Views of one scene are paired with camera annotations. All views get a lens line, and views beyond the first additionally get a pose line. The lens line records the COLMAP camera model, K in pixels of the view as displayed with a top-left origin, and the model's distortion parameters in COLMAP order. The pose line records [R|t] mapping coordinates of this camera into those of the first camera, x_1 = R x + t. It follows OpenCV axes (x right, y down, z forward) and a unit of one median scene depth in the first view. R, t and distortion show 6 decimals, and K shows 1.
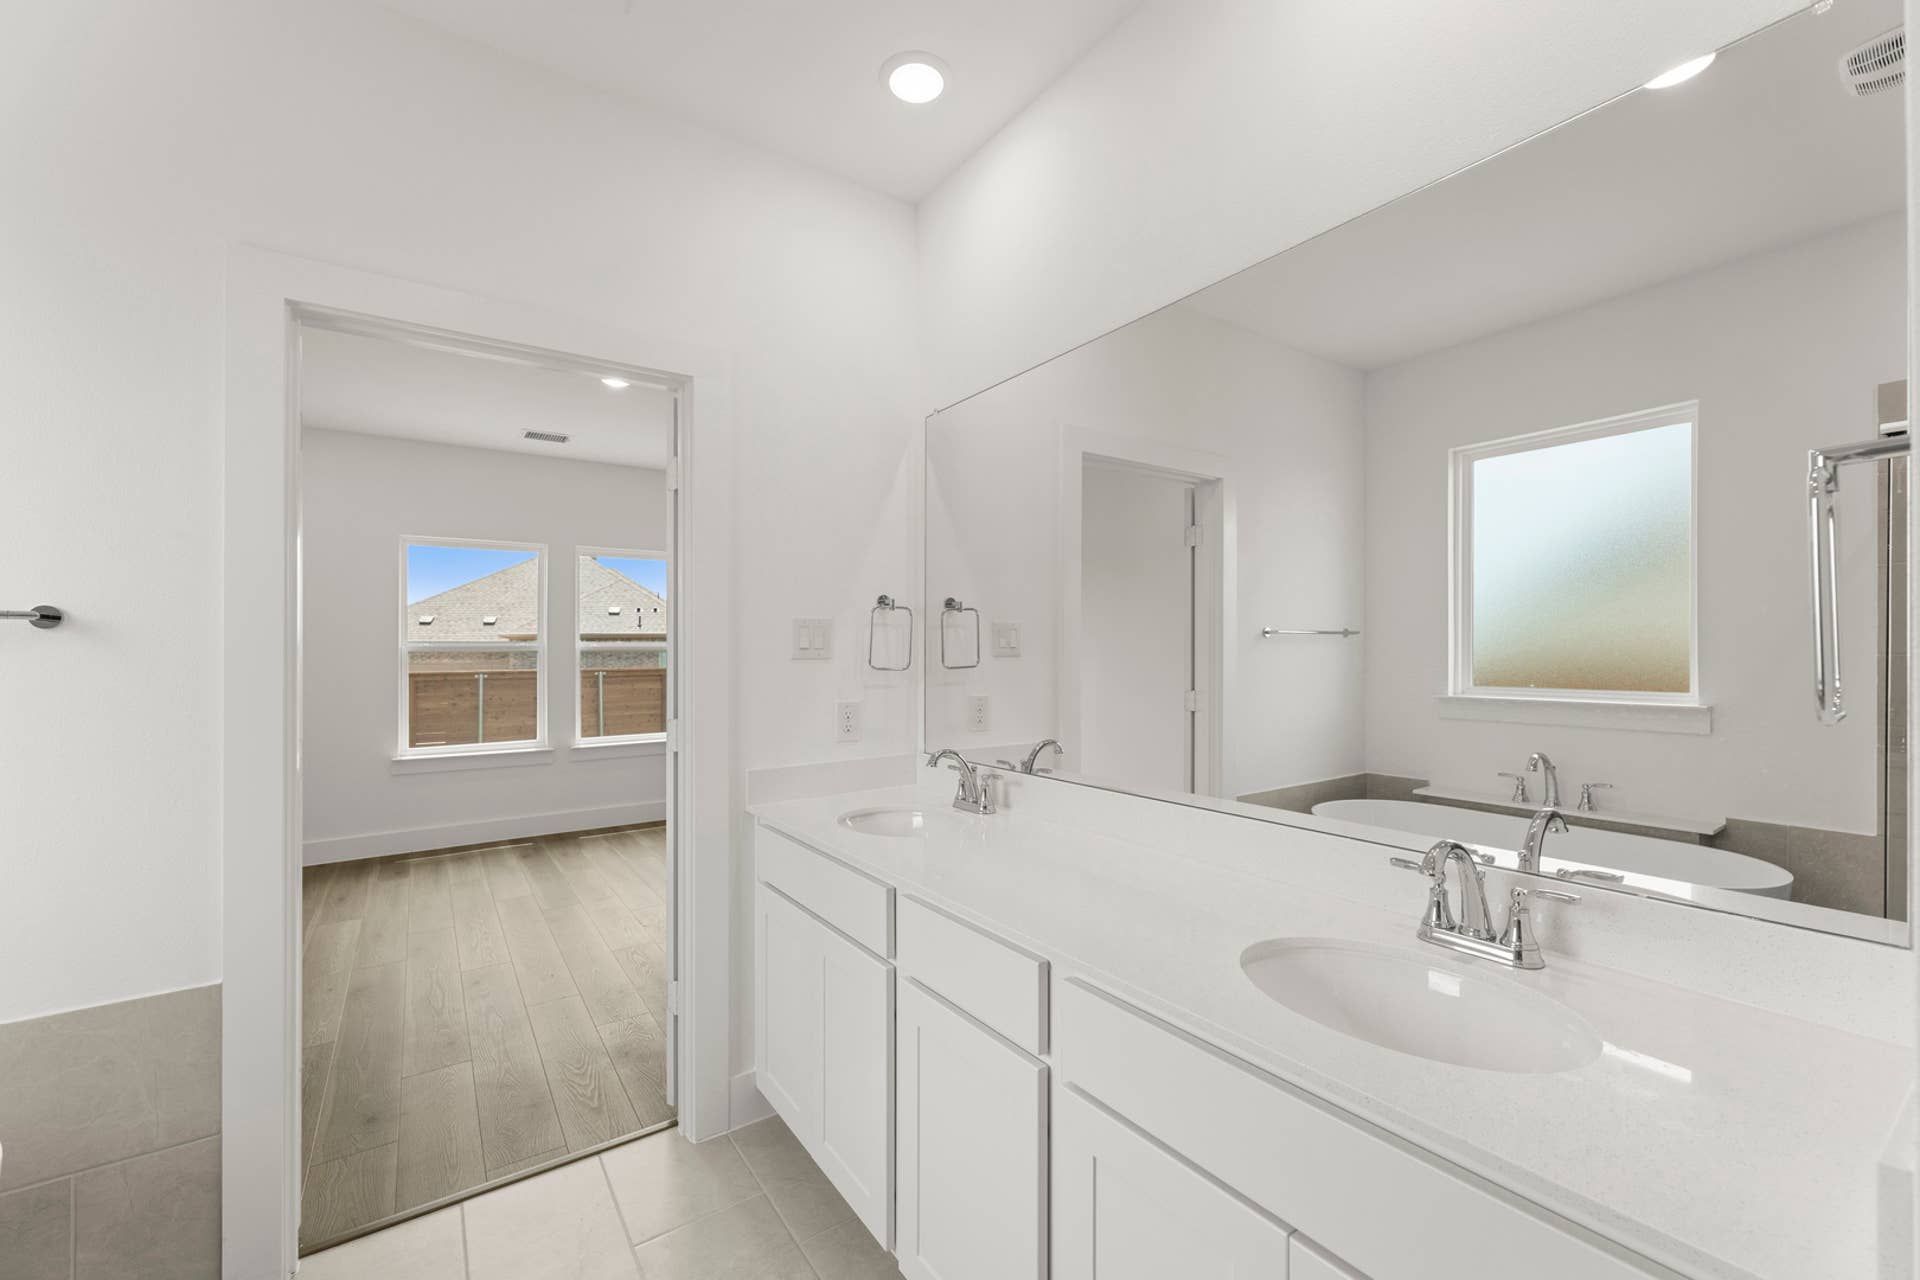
lens RADIAL K [[765.4, 0, 949.8], [0, 765.4, 635.6], [0, 0, 1]] dist [0.003333, -0.001758]
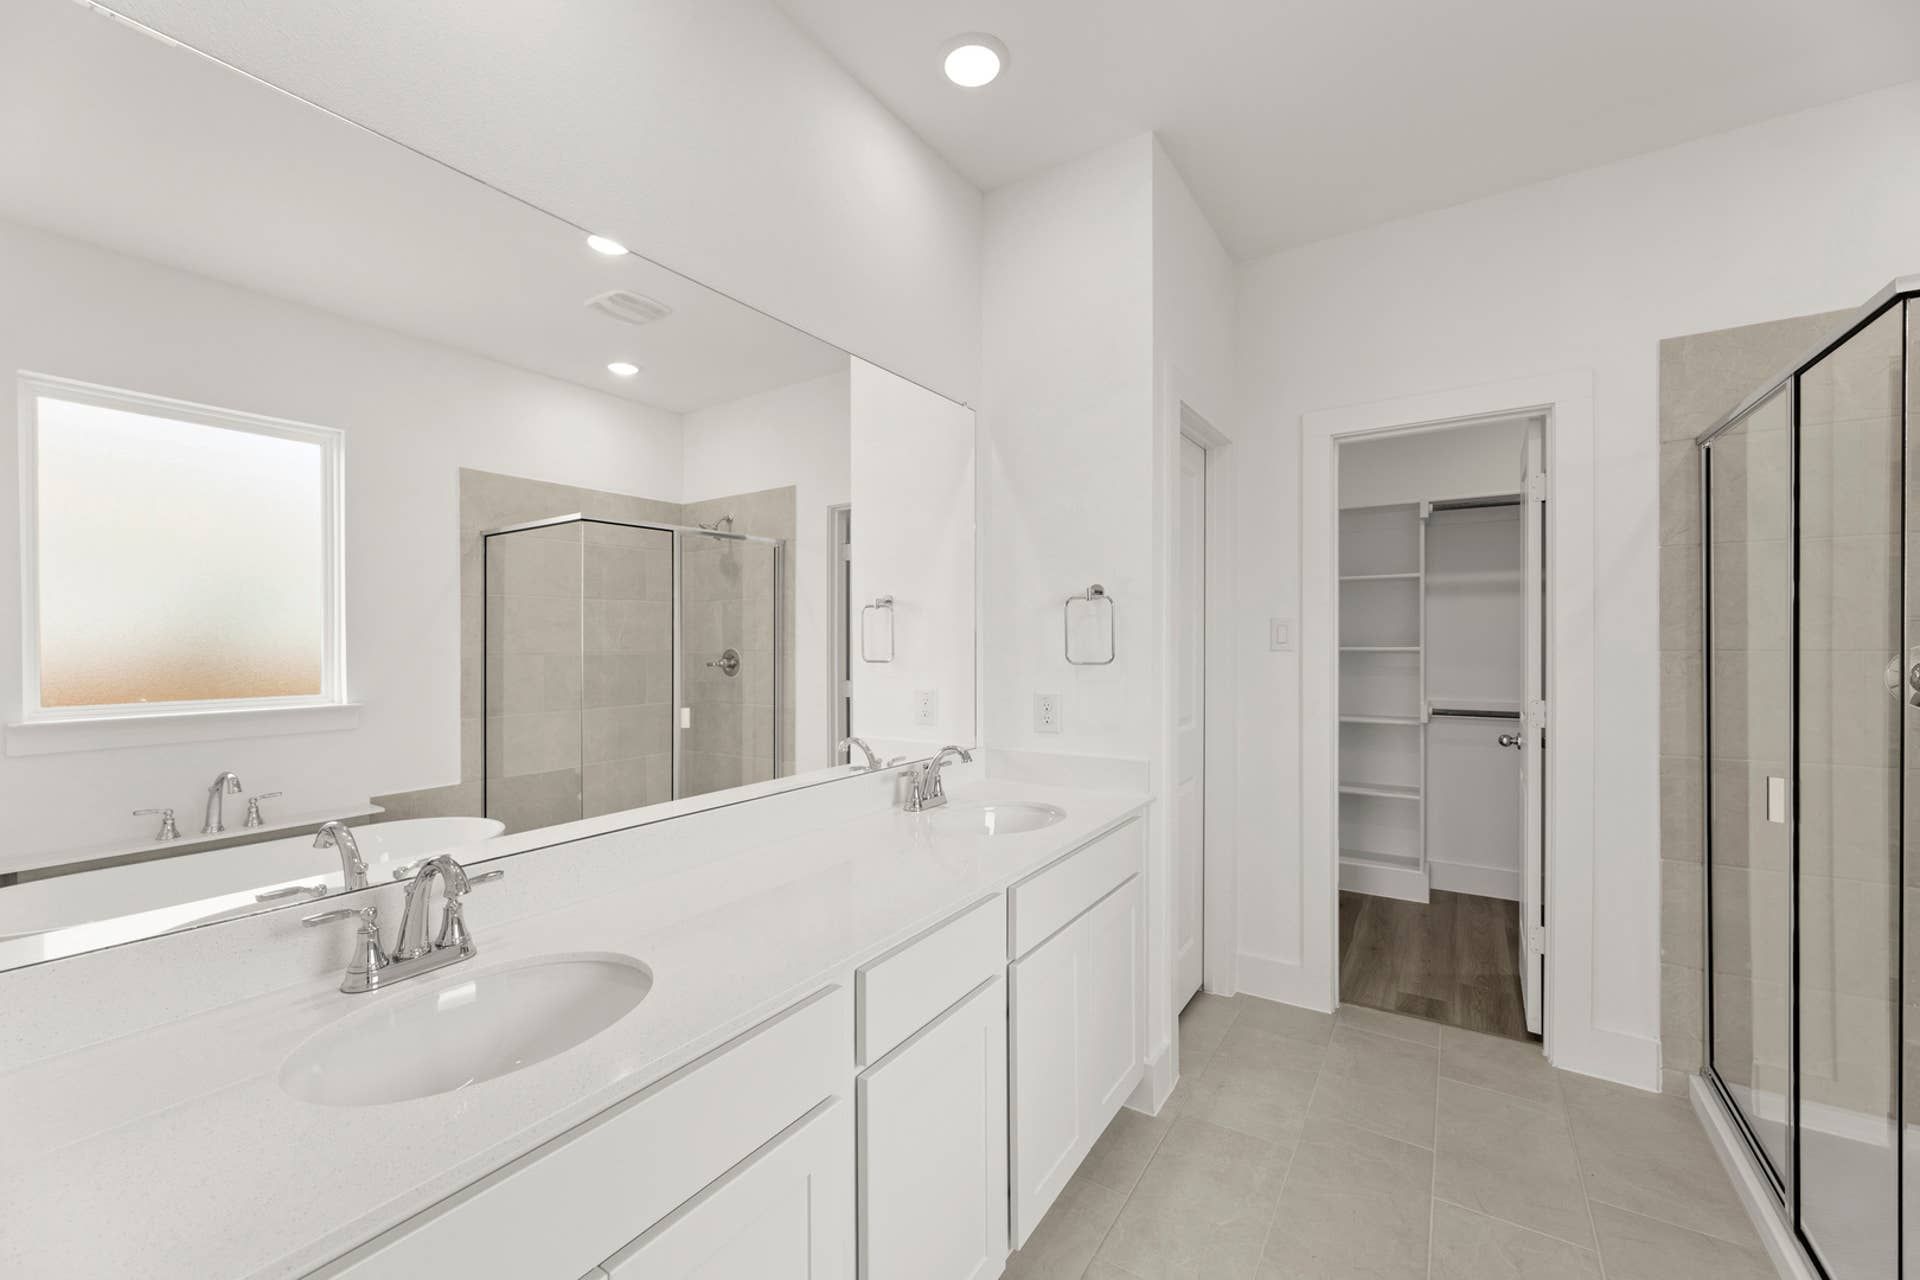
lens RADIAL K [[765.4, 0, 949.8], [0, 765.4, 648.0], [0, 0, 1]] dist [0.003333, -0.001758]
pose [[-0.362182, 0.008580, 0.932068, -0.358228], [-0.002155, 0.999947, -0.010042, 0.017832], [-0.932105, -0.005646, -0.362144, 0.553323]]
